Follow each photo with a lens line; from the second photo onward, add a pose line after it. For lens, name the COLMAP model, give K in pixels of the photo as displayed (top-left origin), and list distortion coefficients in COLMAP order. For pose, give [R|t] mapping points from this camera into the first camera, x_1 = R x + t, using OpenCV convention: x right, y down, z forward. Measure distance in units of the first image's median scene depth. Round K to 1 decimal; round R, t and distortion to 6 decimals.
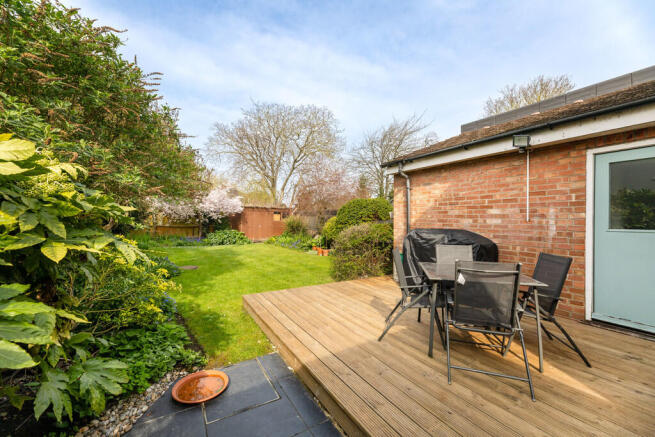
lens RADIAL K [[261.5, 0, 327.0], [0, 261.5, 223.2], [0, 0, 1]] dist [0.002629, -0.000030]
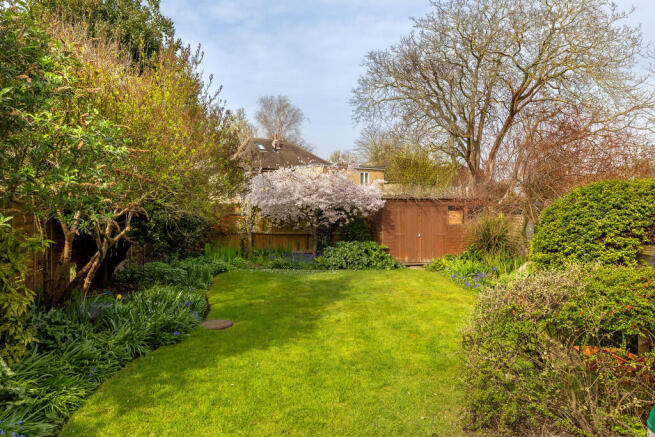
lens RADIAL K [[453.2, 0, 326.7], [0, 453.2, 212.1], [0, 0, 1]] dist [-0.002940, 0.000624]
pose [[0.831791, -0.003898, -0.555075, 0.088072], [-0.000009, 0.999975, -0.007035, -0.027207], [0.555089, 0.005857, 0.831770, 0.156702]]
